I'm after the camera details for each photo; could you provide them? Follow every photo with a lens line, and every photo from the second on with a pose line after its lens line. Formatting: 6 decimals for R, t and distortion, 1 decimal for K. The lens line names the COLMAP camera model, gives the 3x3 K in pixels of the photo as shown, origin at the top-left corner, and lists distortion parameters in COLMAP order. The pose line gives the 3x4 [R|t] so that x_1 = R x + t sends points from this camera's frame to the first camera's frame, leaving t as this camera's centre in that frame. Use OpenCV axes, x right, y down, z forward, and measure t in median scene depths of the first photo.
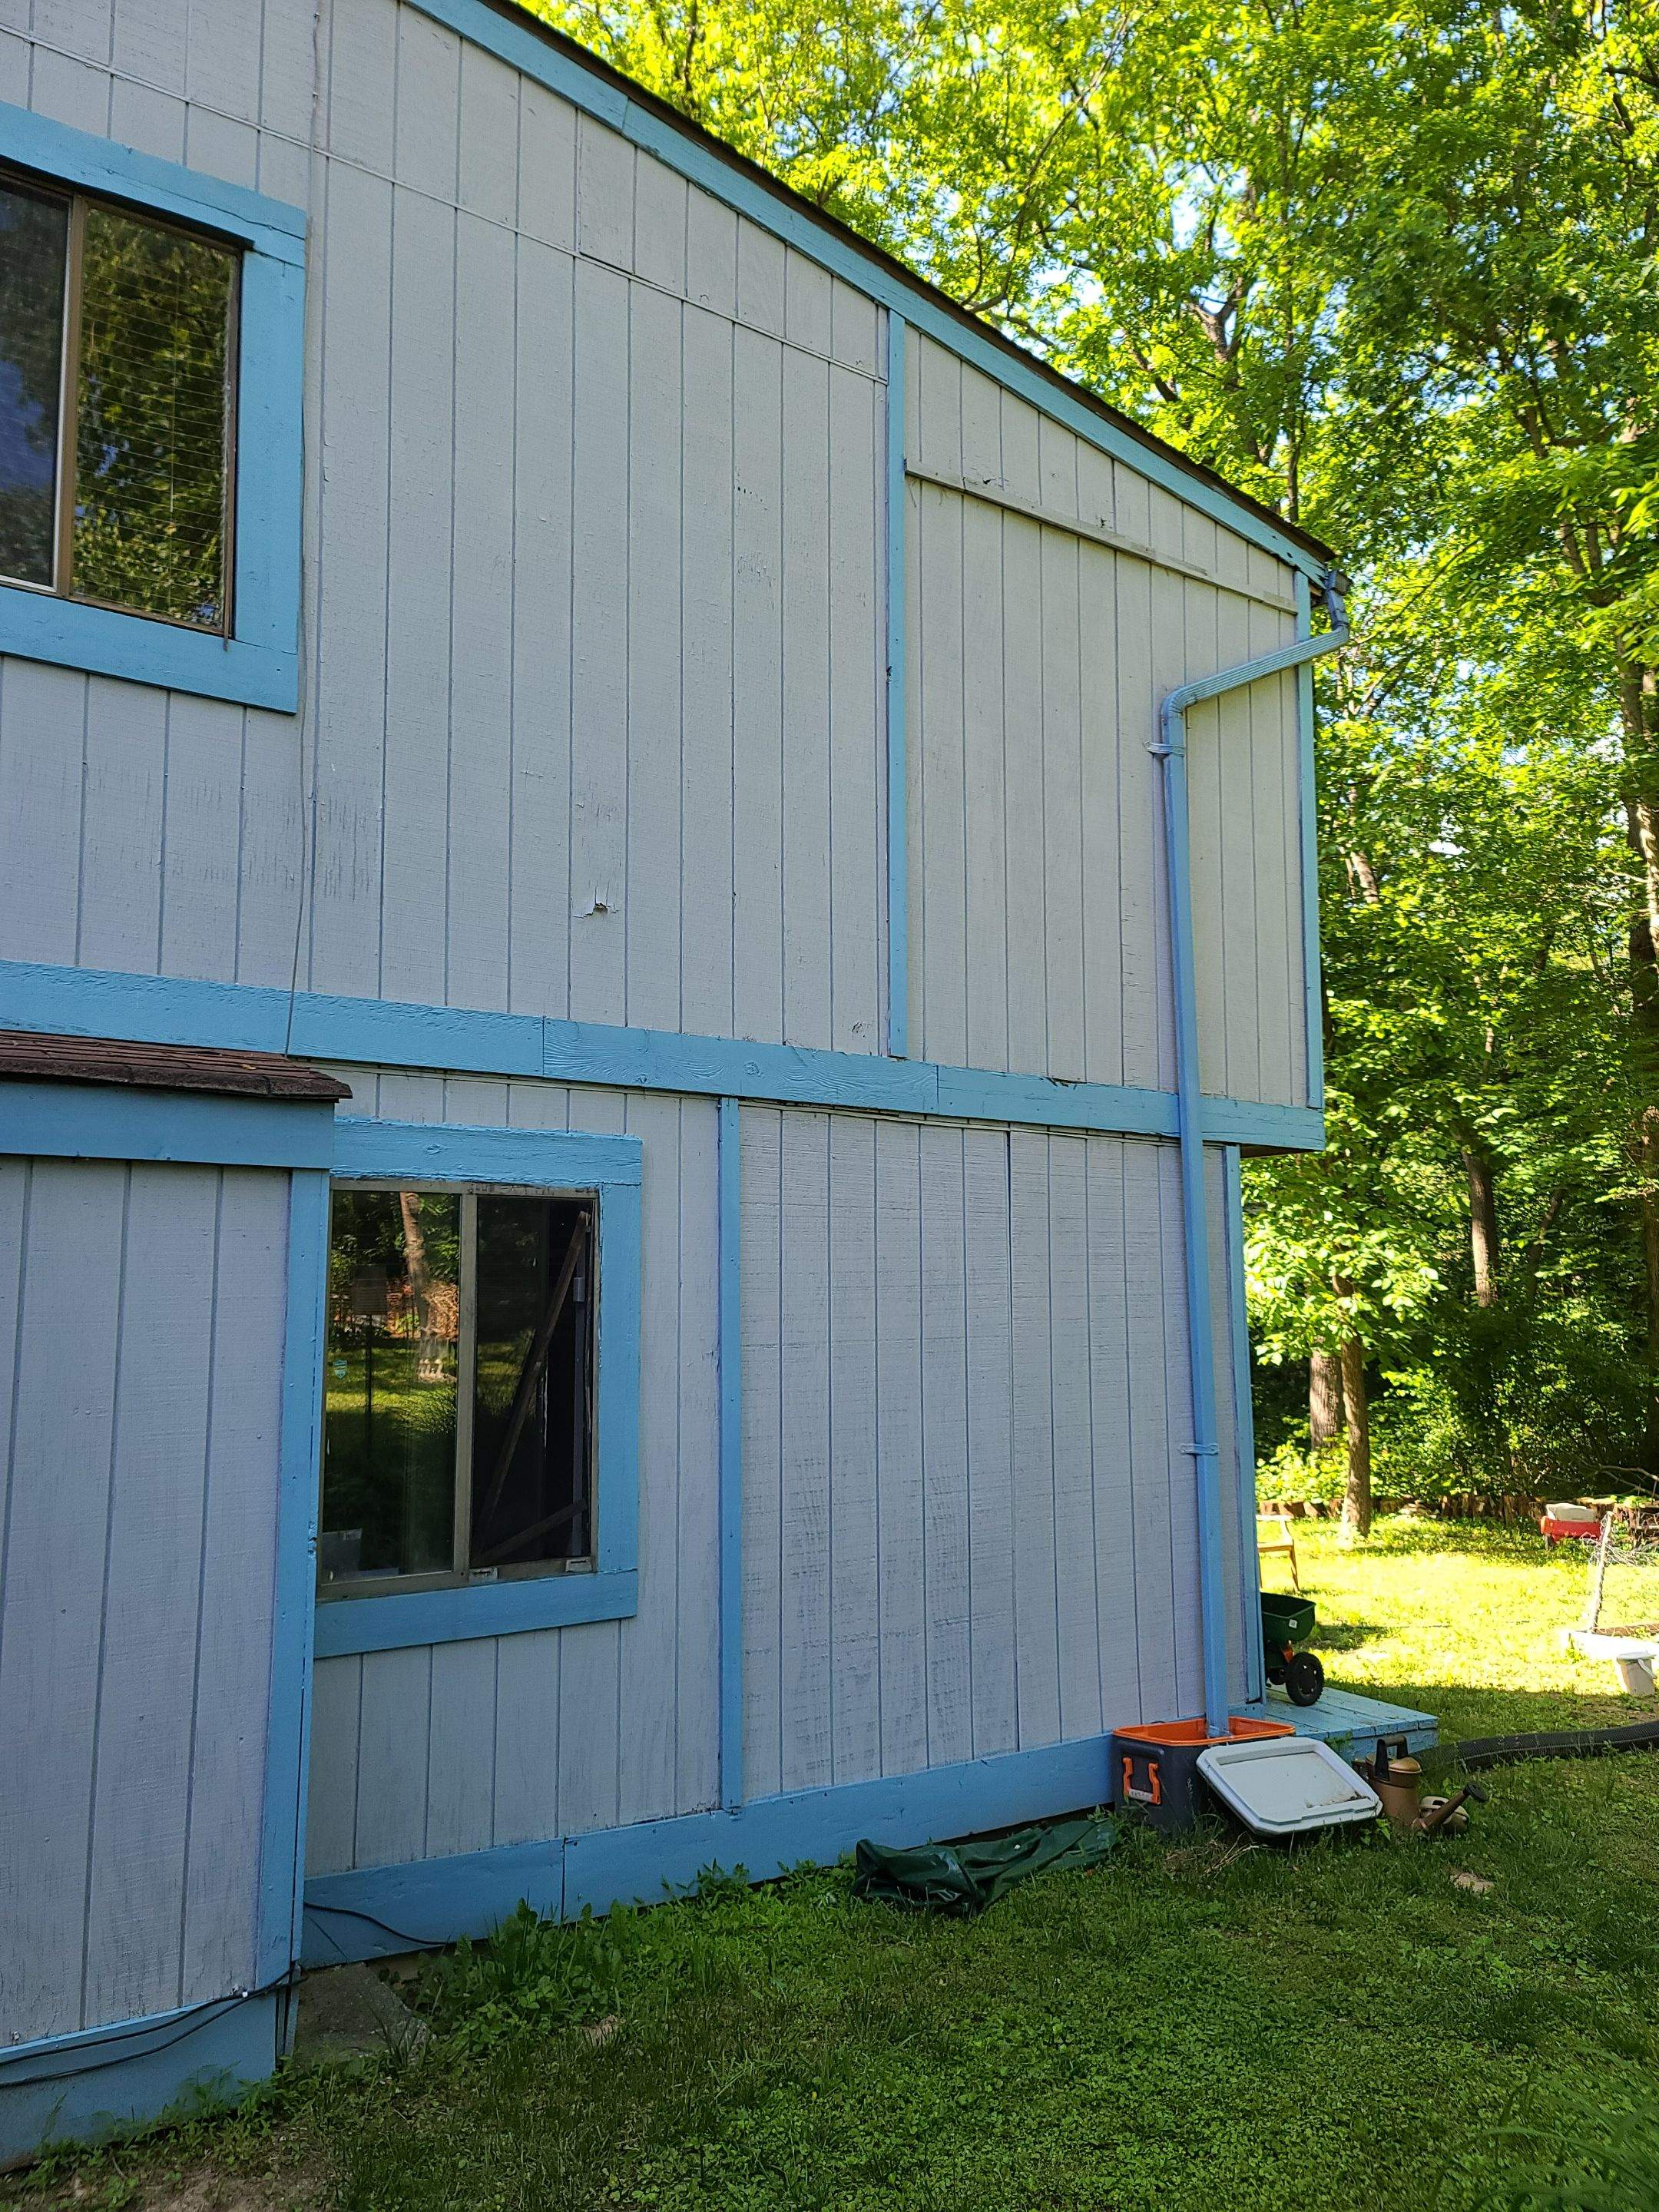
lens RADIAL K [[1627.2, 0, 818.1], [0, 1627.2, 1139.0], [0, 0, 1]] dist [0.092502, -0.099833]
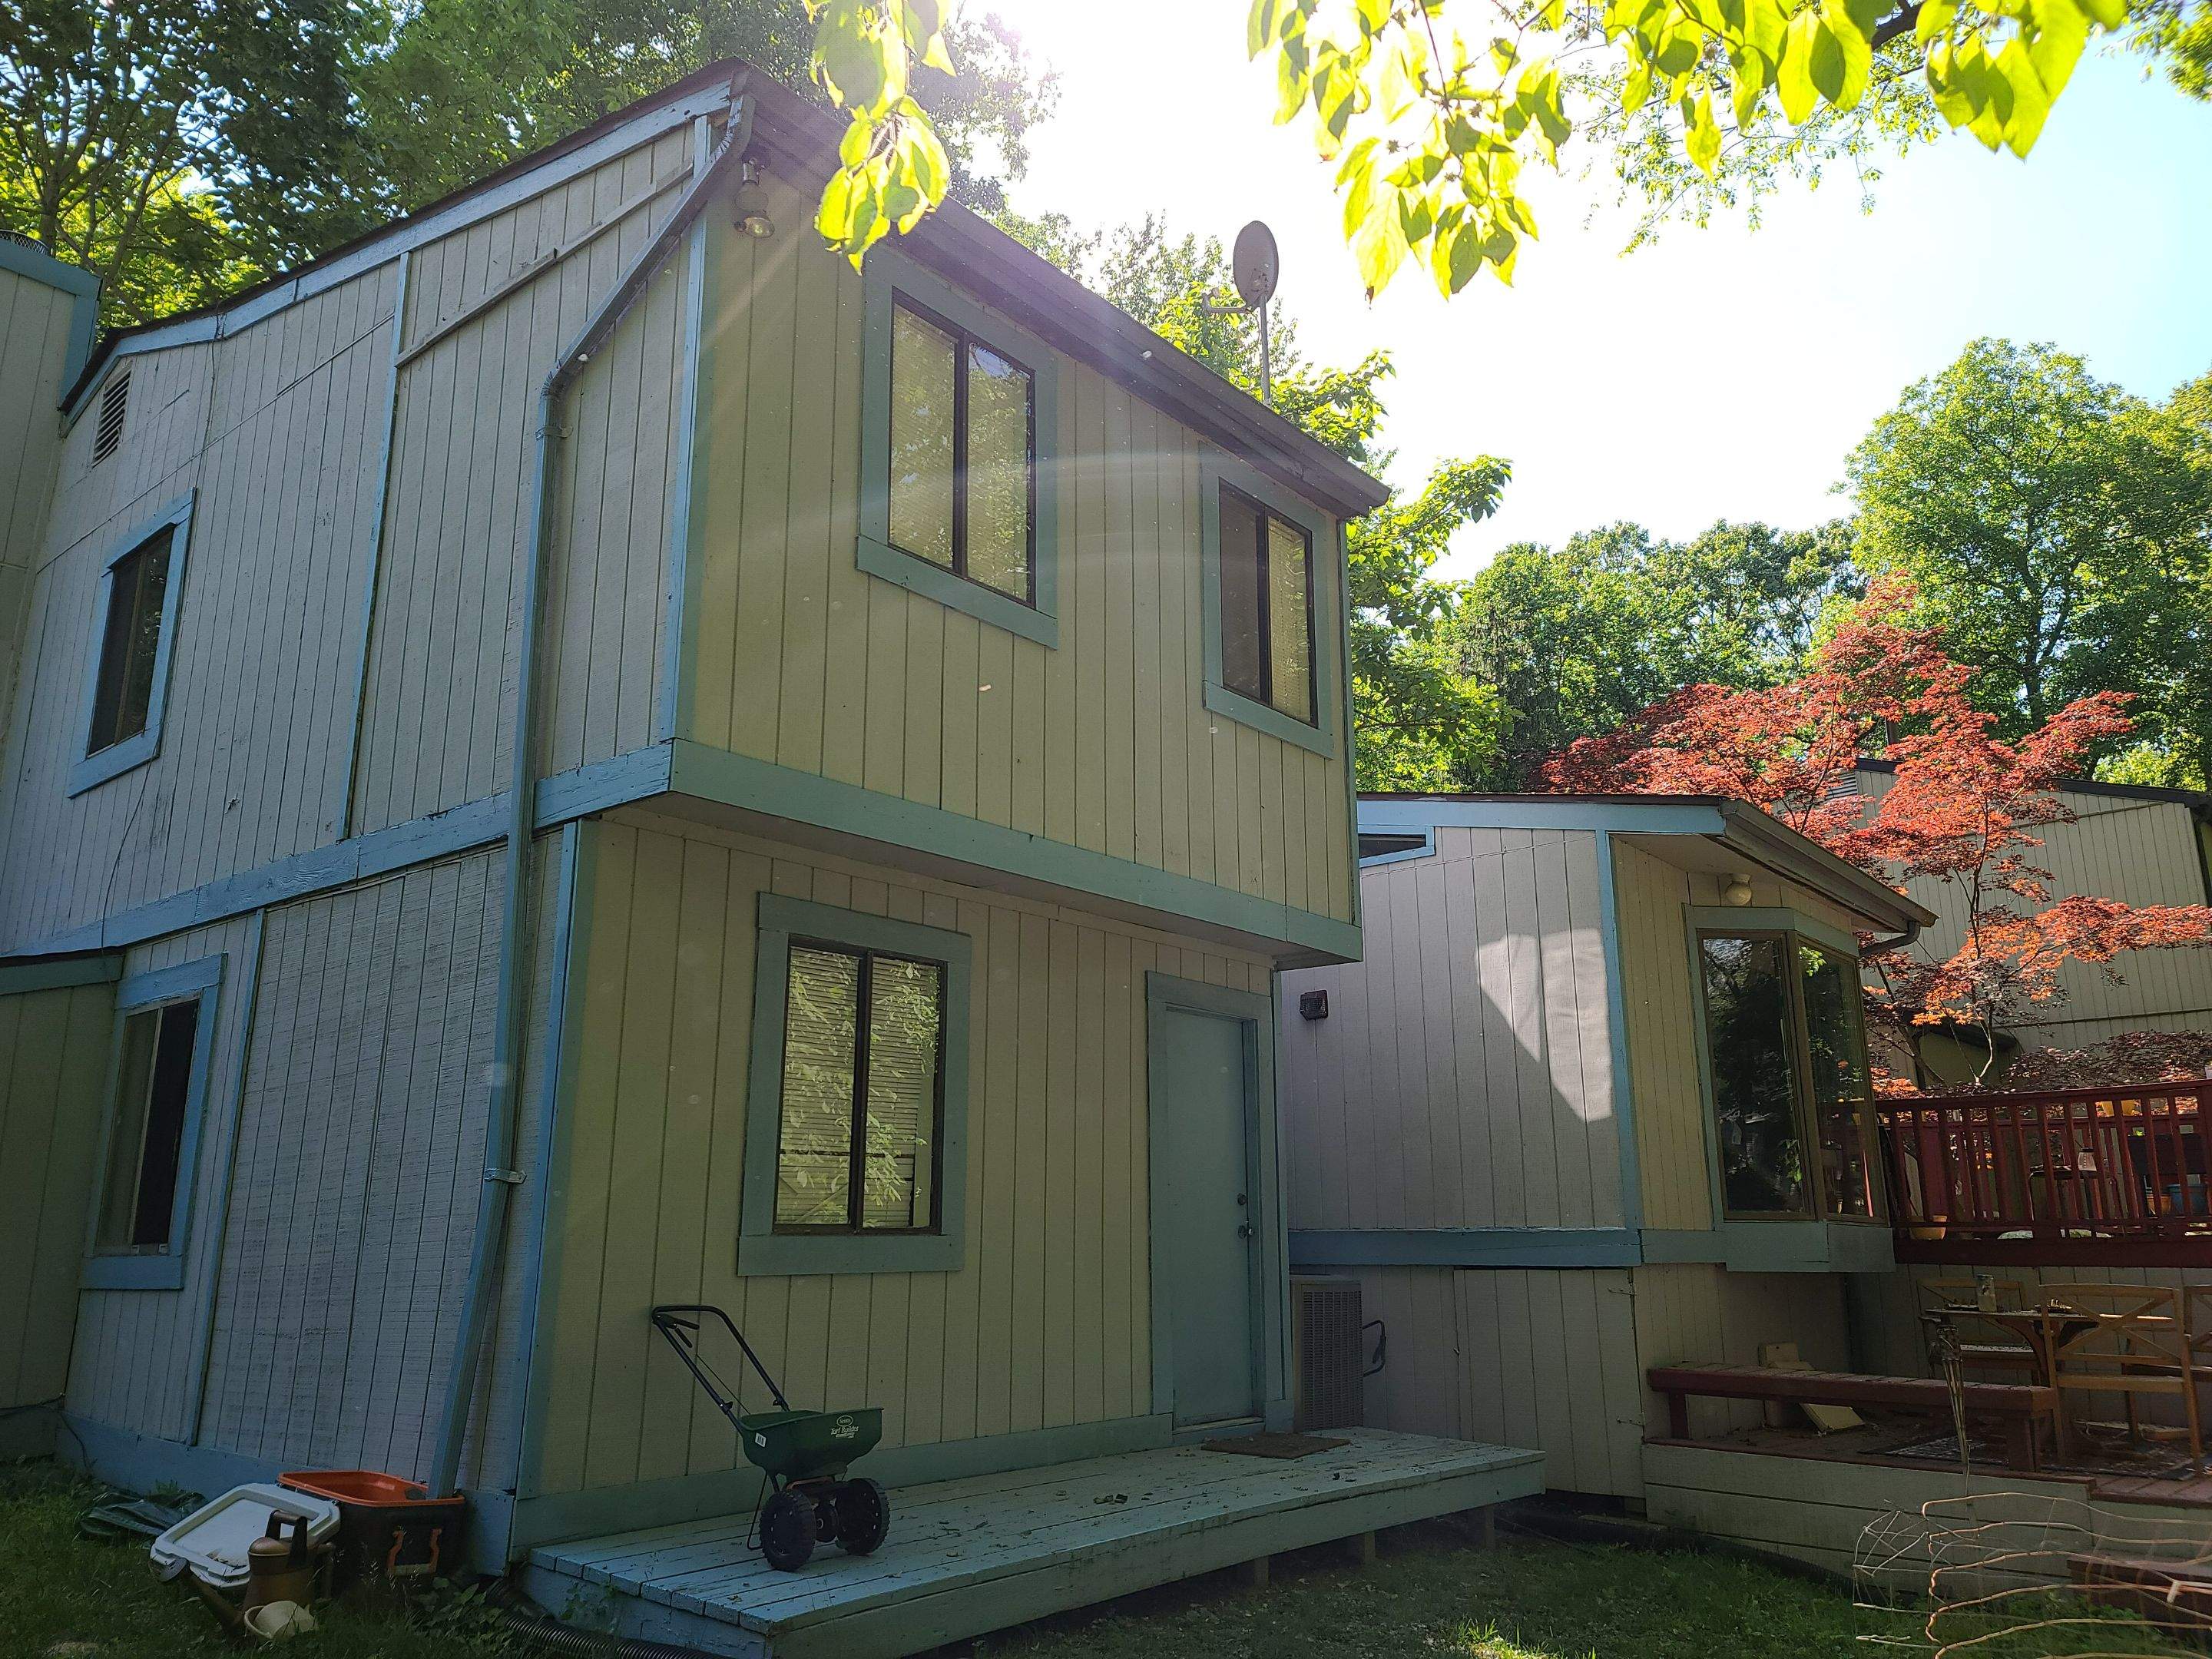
lens RADIAL K [[1617.4, 0, 1116.4], [0, 1617.4, 854.0], [0, 0, 1]] dist [0.105622, -0.107961]
pose [[0.266796, -0.227358, -0.936551, 1.527809], [0.105898, 0.972807, -0.205993, 0.309212], [0.957917, -0.044221, 0.283618, 1.393685]]
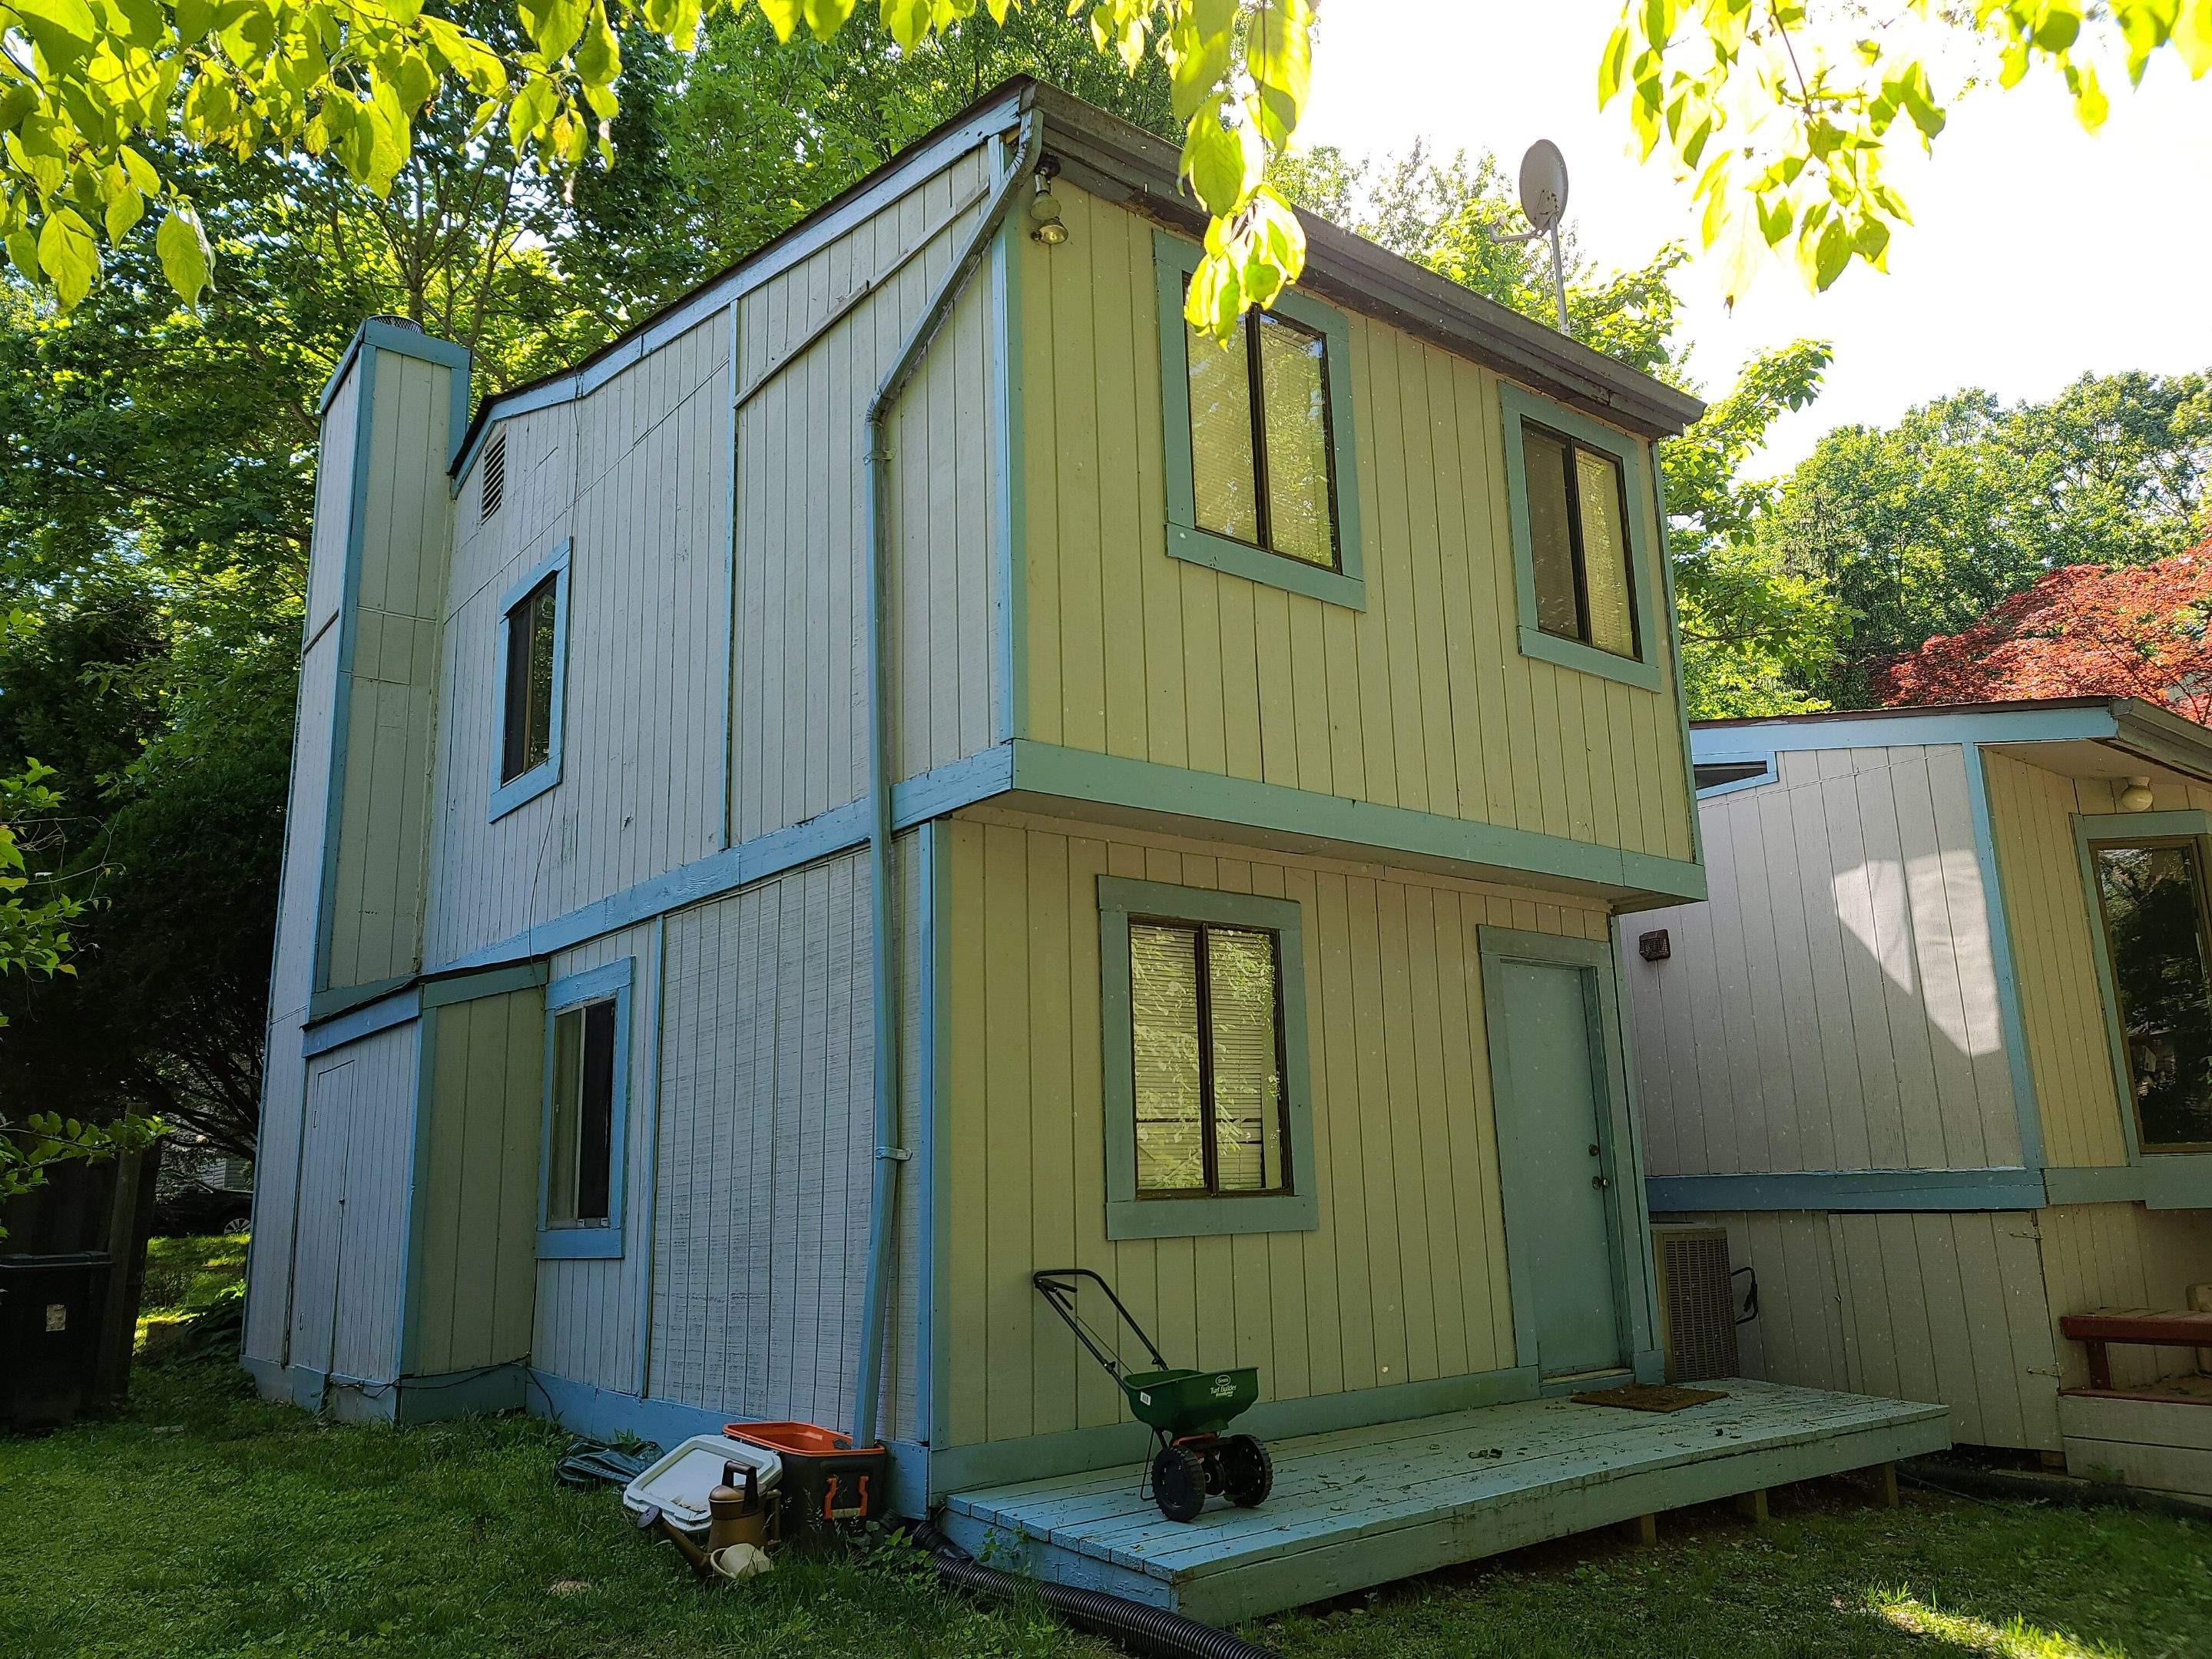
lens RADIAL K [[1621.6, 0, 1115.5], [0, 1621.6, 839.6], [0, 0, 1]] dist [0.060891, -0.003318]
pose [[0.074294, -0.214787, -0.973831, 1.552266], [0.135920, 0.969598, -0.203484, 0.288935], [0.987930, -0.117246, 0.101229, 1.368296]]
